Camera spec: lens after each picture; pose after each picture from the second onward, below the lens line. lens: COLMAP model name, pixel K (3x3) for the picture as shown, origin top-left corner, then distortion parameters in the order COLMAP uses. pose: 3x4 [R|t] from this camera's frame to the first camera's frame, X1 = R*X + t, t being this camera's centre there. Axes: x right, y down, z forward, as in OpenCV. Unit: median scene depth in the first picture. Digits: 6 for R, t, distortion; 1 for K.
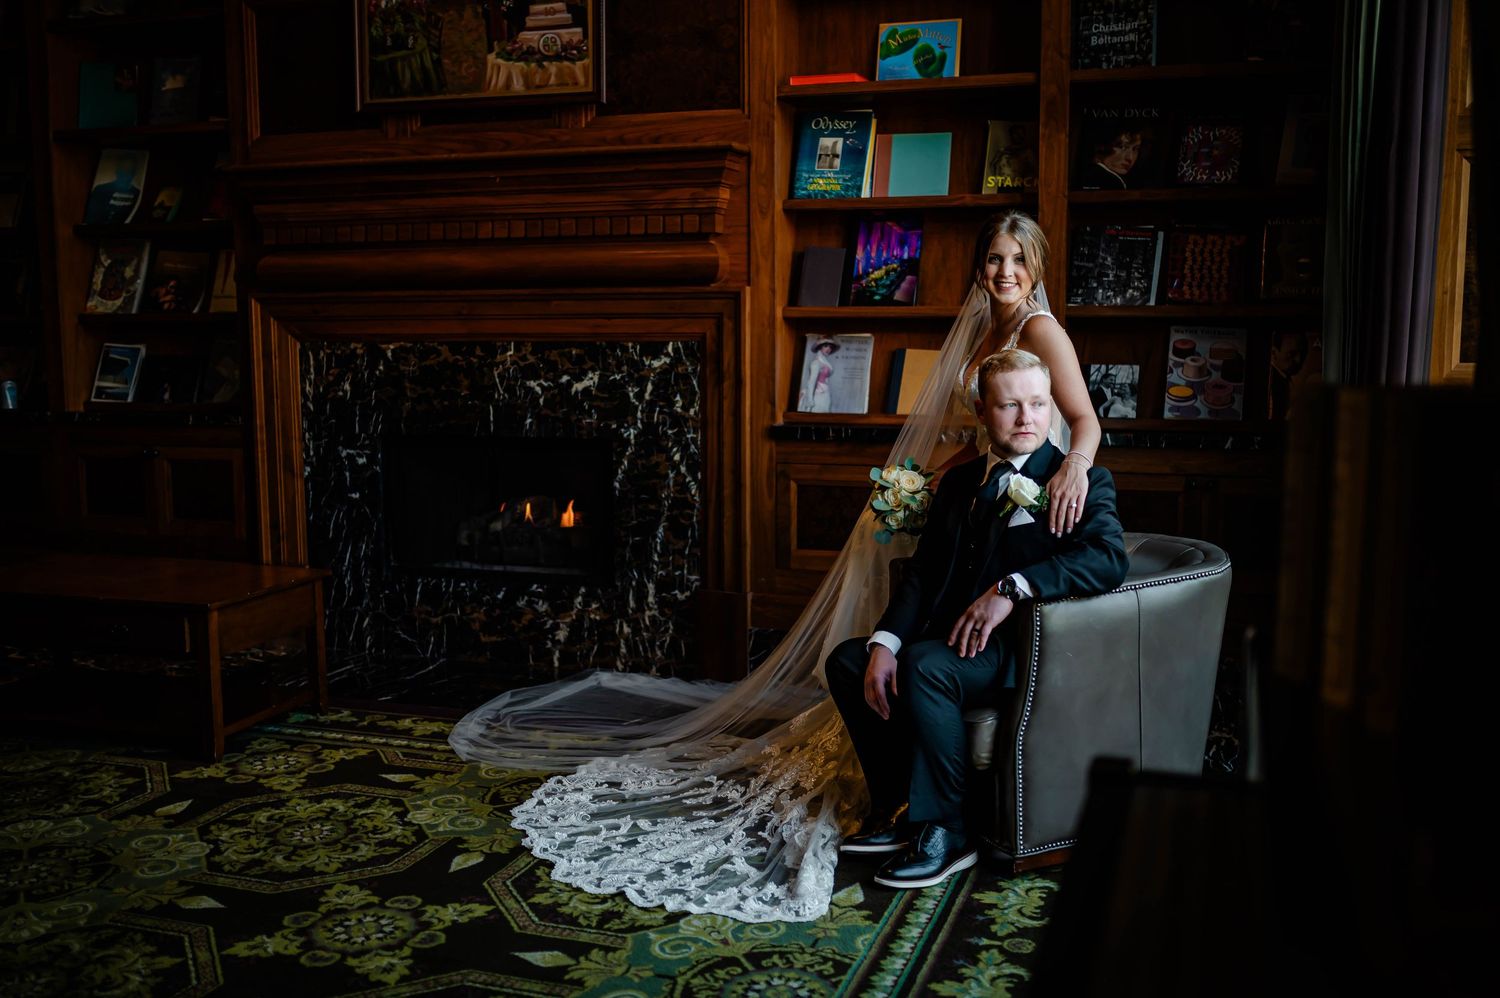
lens RADIAL K [[1423.8, 0, 750.0], [0, 1423.8, 499.0], [0, 0, 1]] dist [-0.070775, 0.093914]
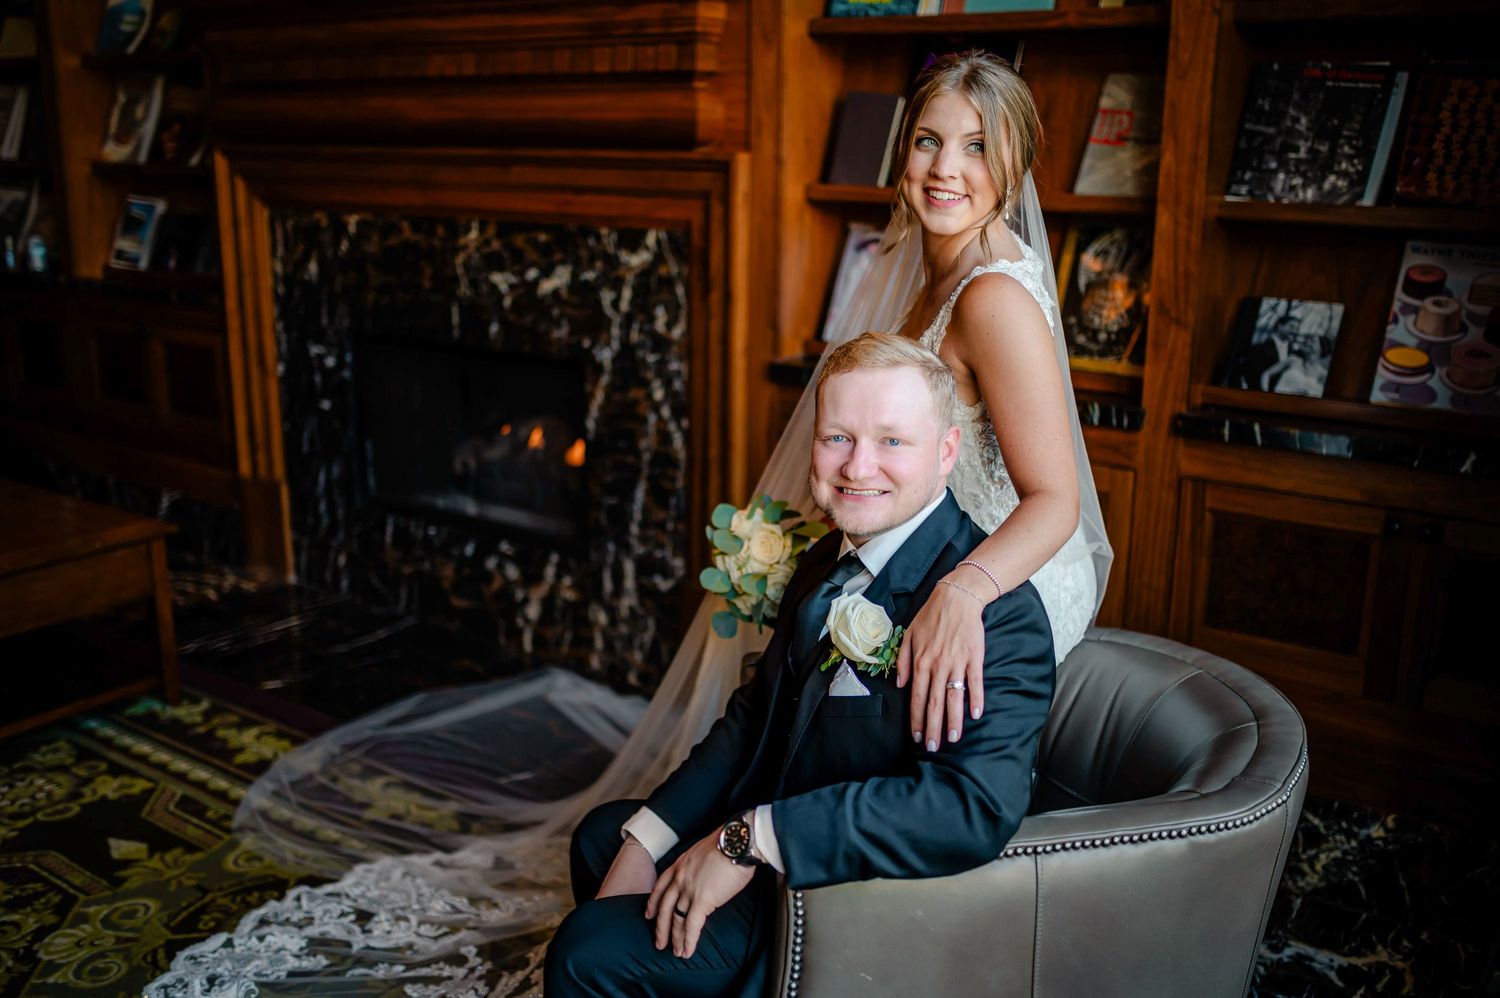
lens RADIAL K [[1423.8, 0, 750.0], [0, 1423.8, 499.0], [0, 0, 1]] dist [-0.070775, 0.093914]
pose [[0.953550, 0.087171, -0.288347, 0.206901], [-0.049138, 0.989405, 0.136612, -0.079326], [0.297201, -0.116097, 0.947730, 0.347008]]
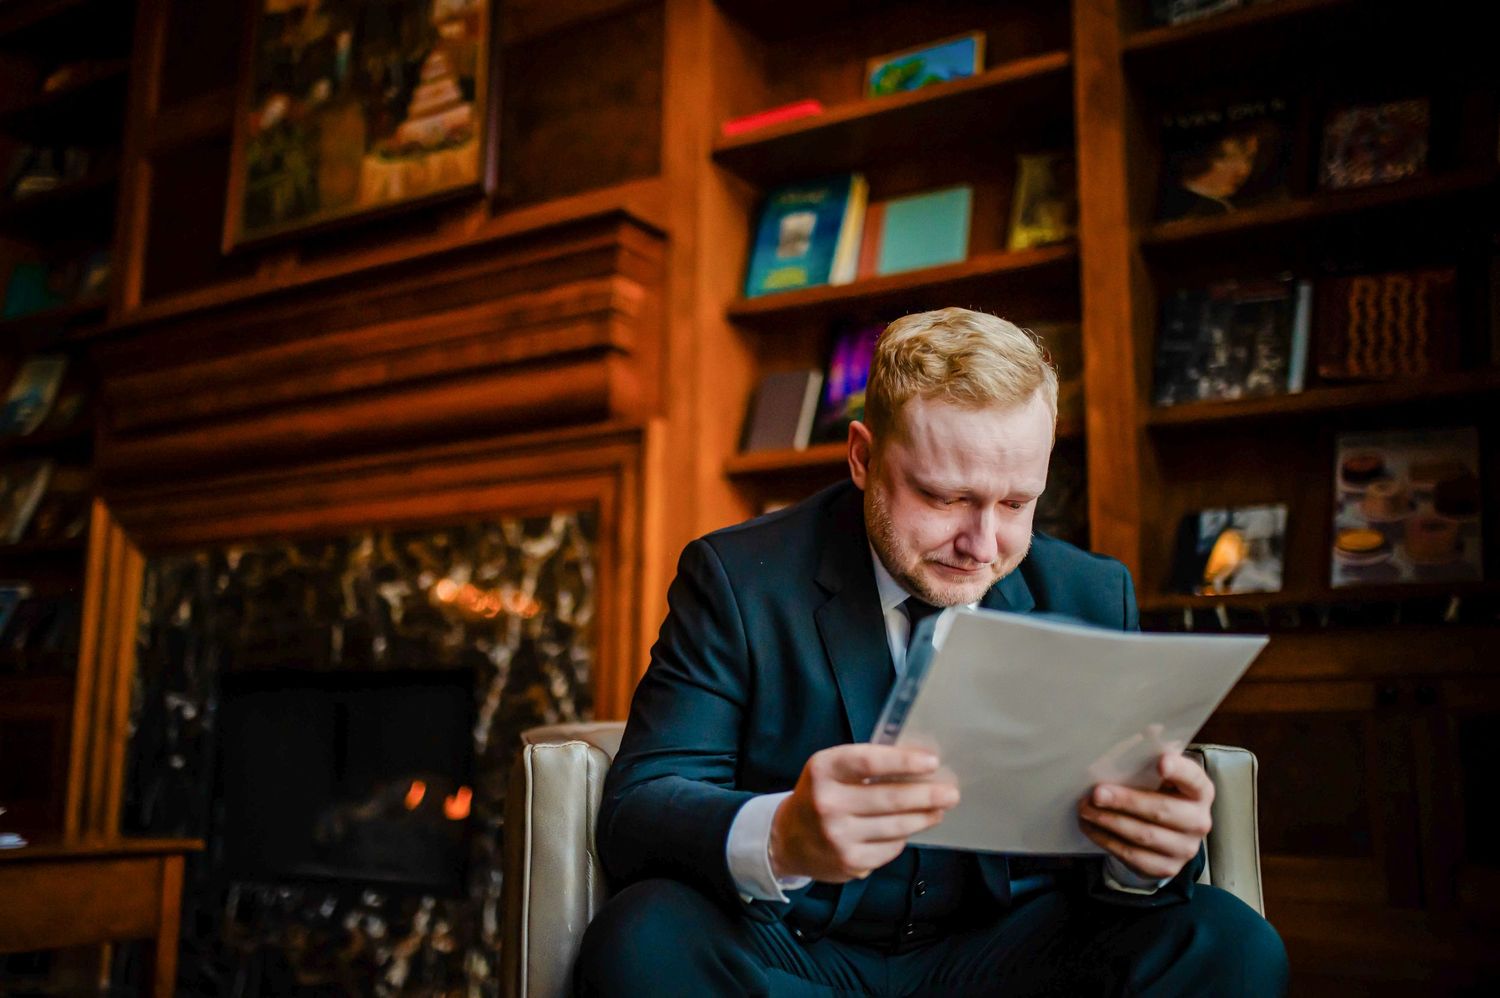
lens RADIAL K [[1423.8, 0, 750.0], [0, 1423.8, 499.0], [0, 0, 1]] dist [-0.070775, 0.093914]
pose [[0.976364, -0.024496, -0.214739, 0.178717], [-0.040477, 0.955252, -0.293011, 0.075715], [0.212307, 0.294777, 0.931682, 0.404785]]
